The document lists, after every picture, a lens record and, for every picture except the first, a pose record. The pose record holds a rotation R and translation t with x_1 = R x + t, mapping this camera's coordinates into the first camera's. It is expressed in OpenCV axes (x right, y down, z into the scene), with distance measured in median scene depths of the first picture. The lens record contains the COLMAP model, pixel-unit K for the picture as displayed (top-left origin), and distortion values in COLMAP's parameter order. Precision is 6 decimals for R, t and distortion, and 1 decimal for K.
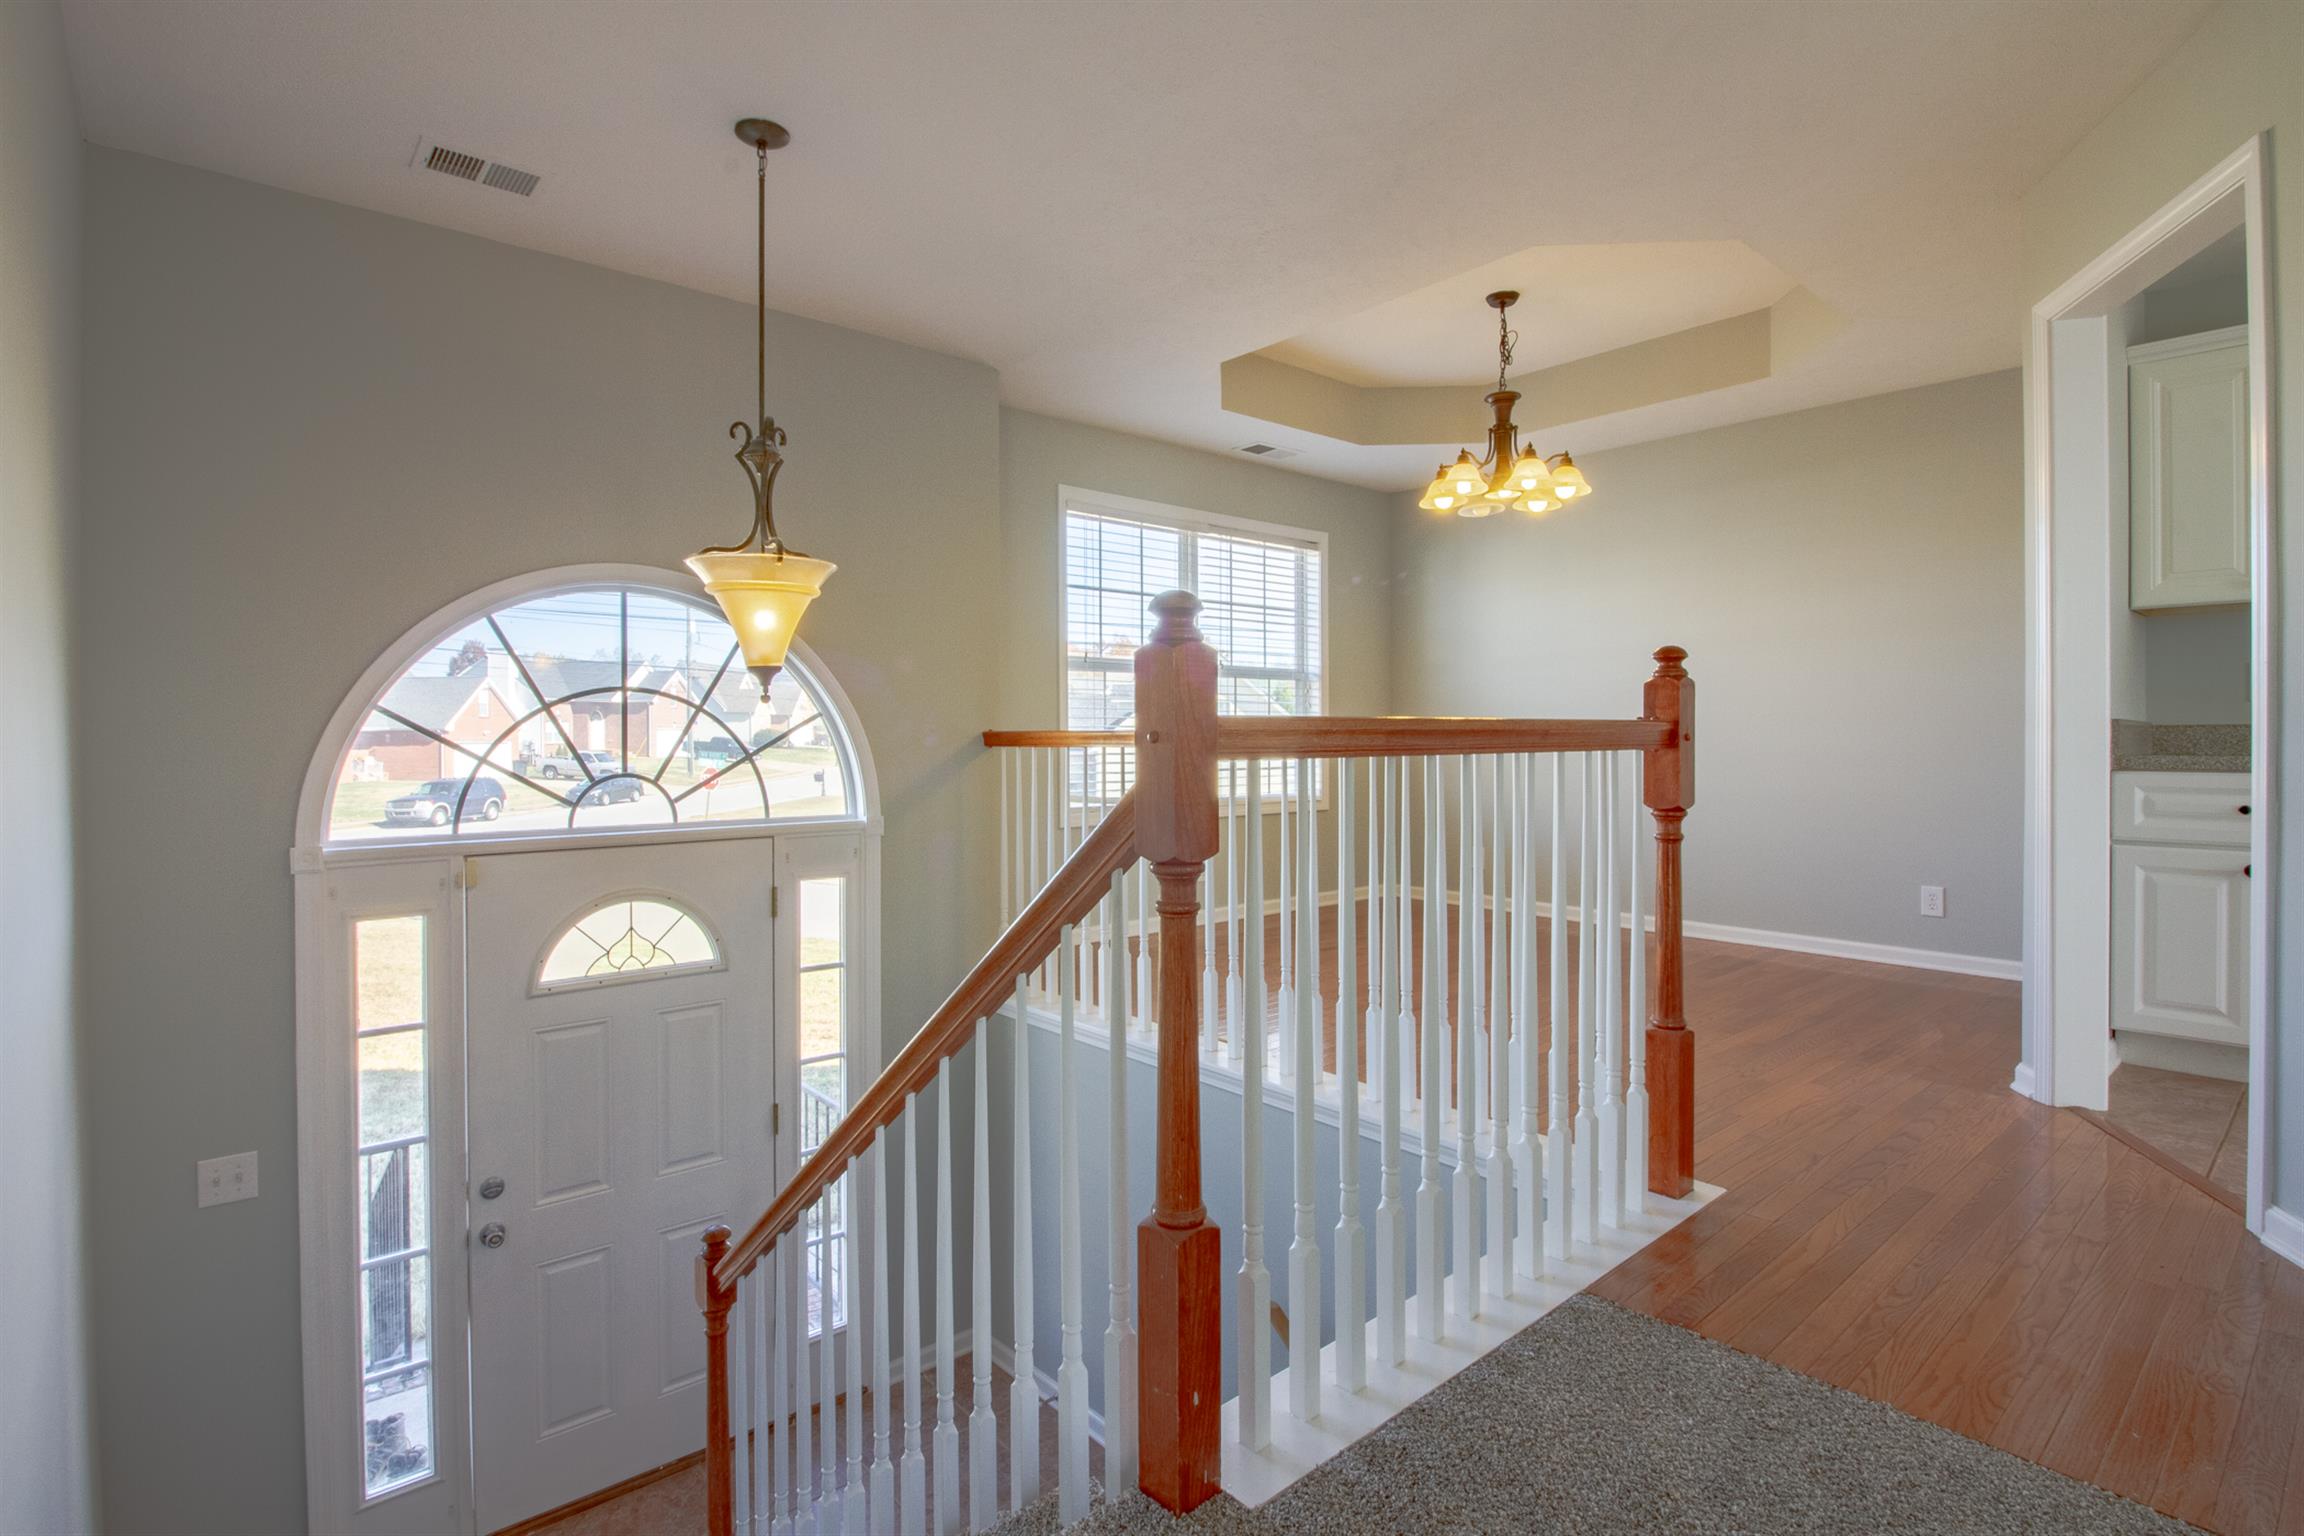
lens RADIAL K [[1095.3, 0, 1142.1], [0, 1095.3, 744.4], [0, 0, 1]] dist [-0.024988, -0.000247]
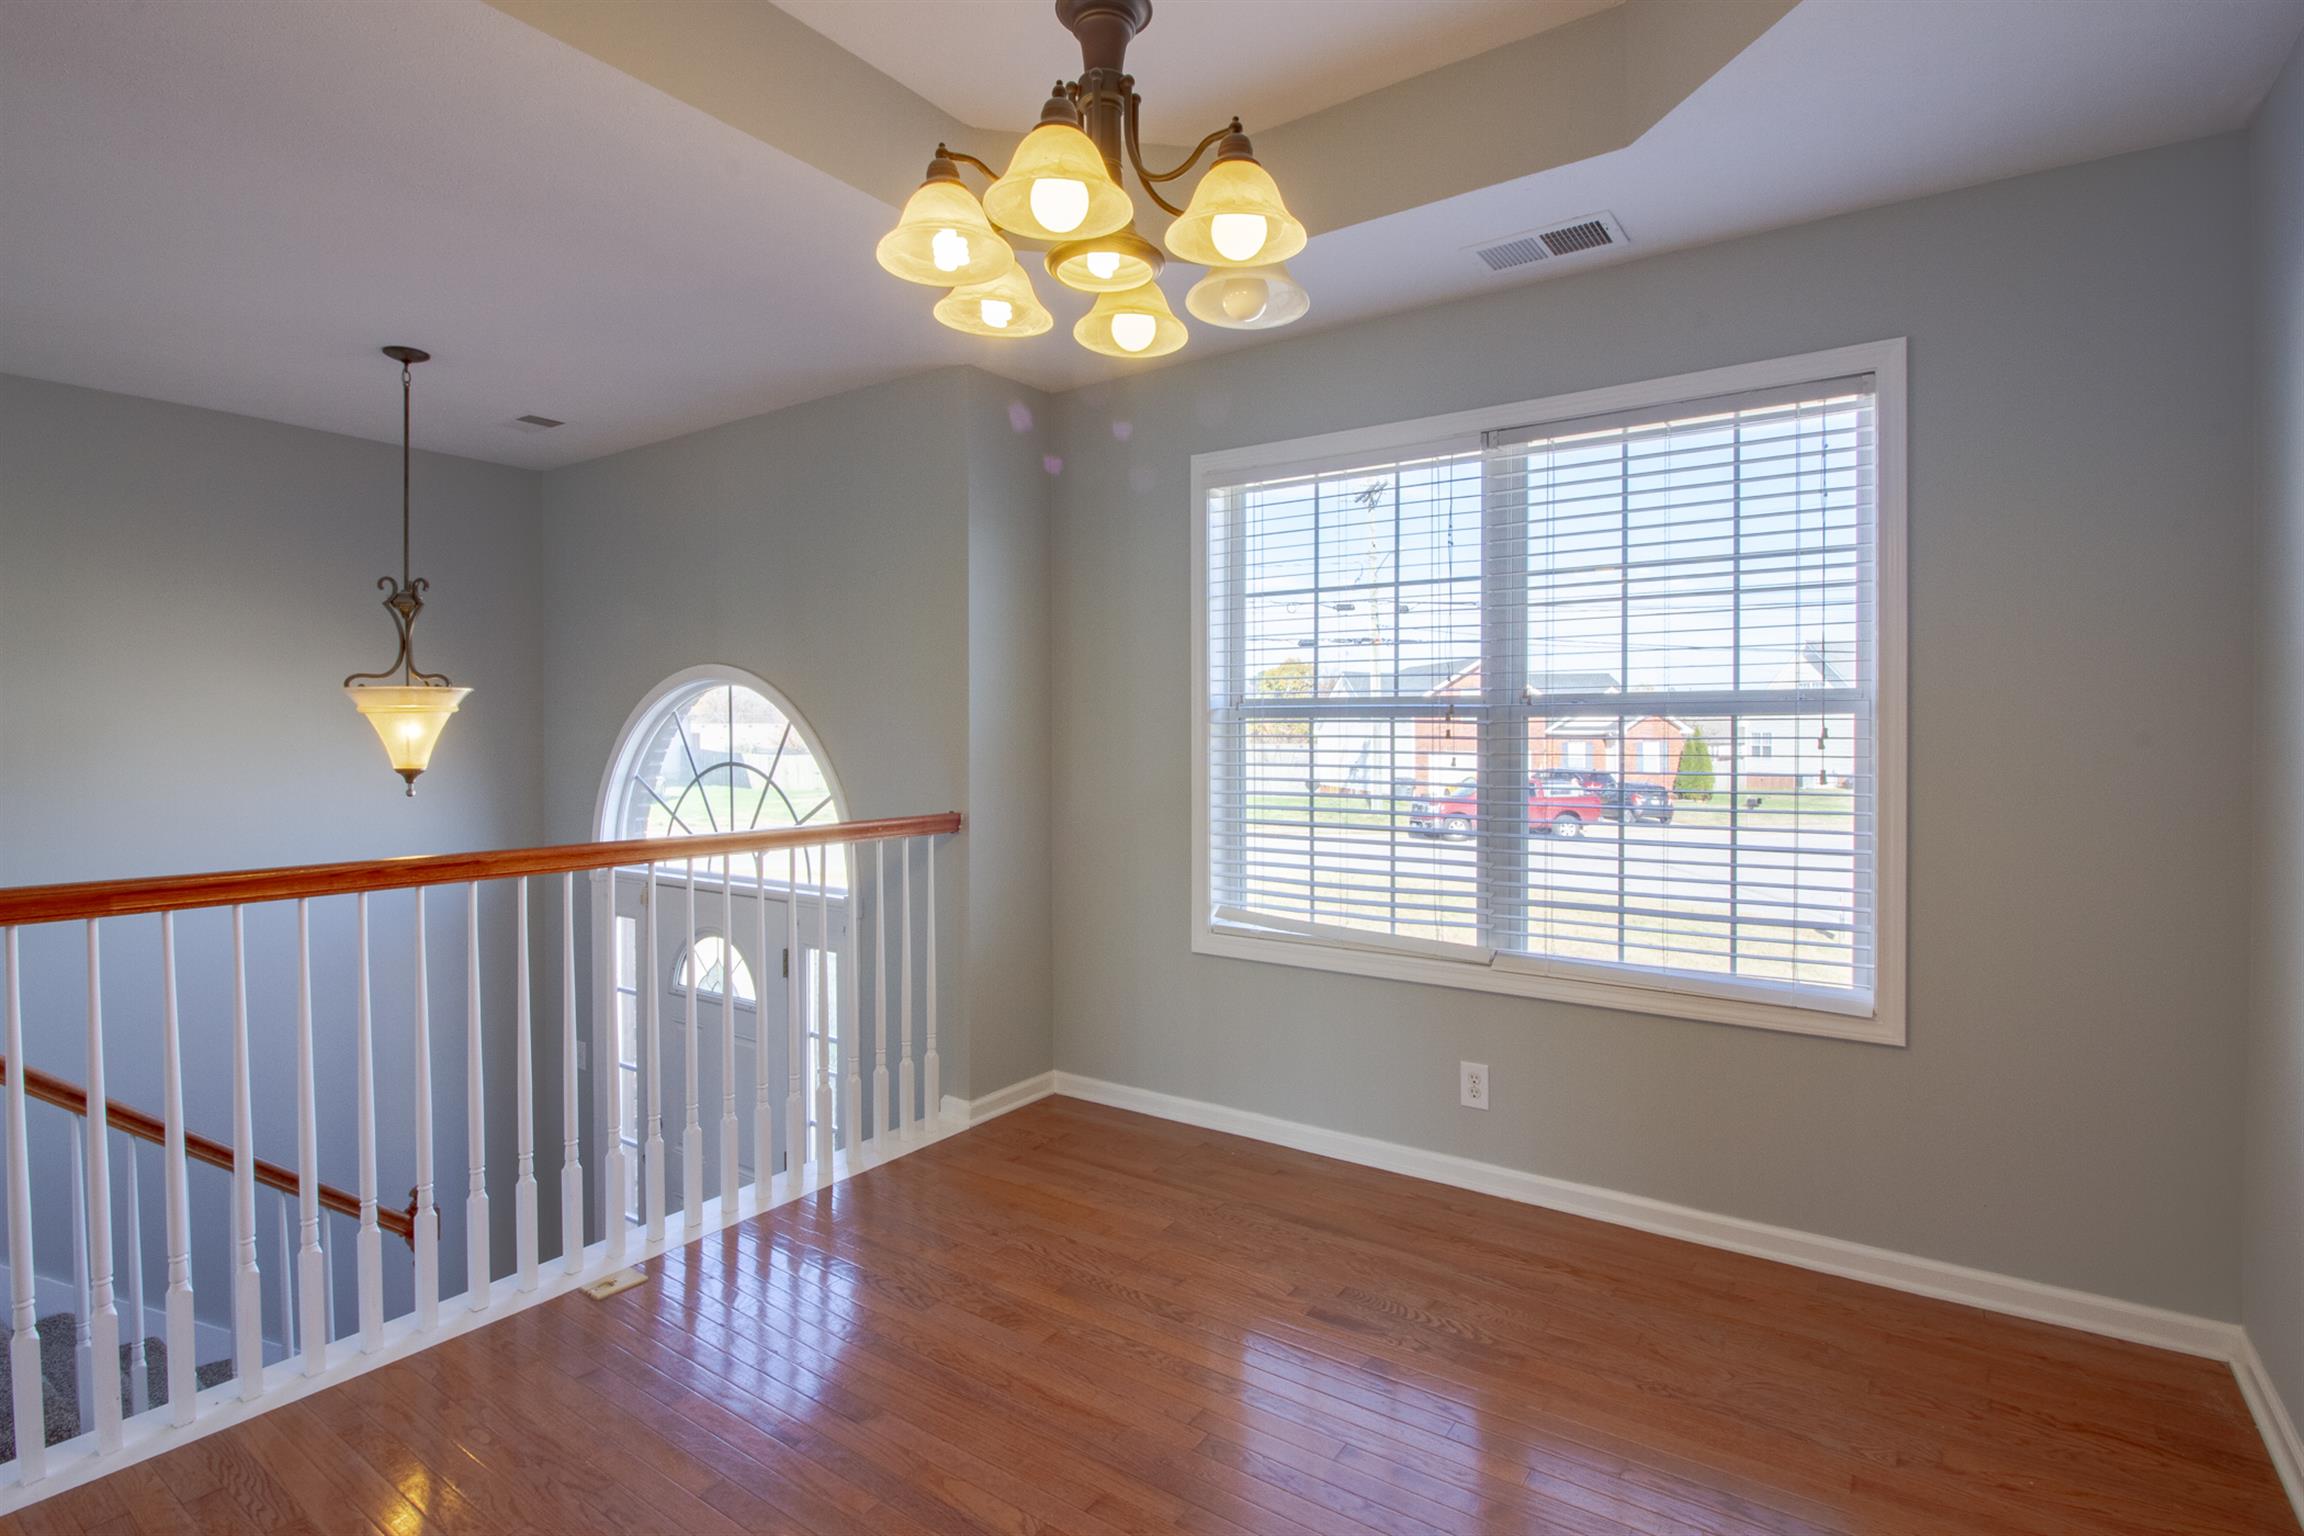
lens RADIAL K [[1138.5, 0, 1092.9], [0, 1138.5, 765.9], [0, 0, 1]] dist [0.024770, -0.000221]
pose [[0.242358, 0.029020, -0.969753, 0.653936], [-0.007887, 0.999578, 0.027941, -0.066090], [0.970155, 0.000877, 0.242485, 0.815040]]
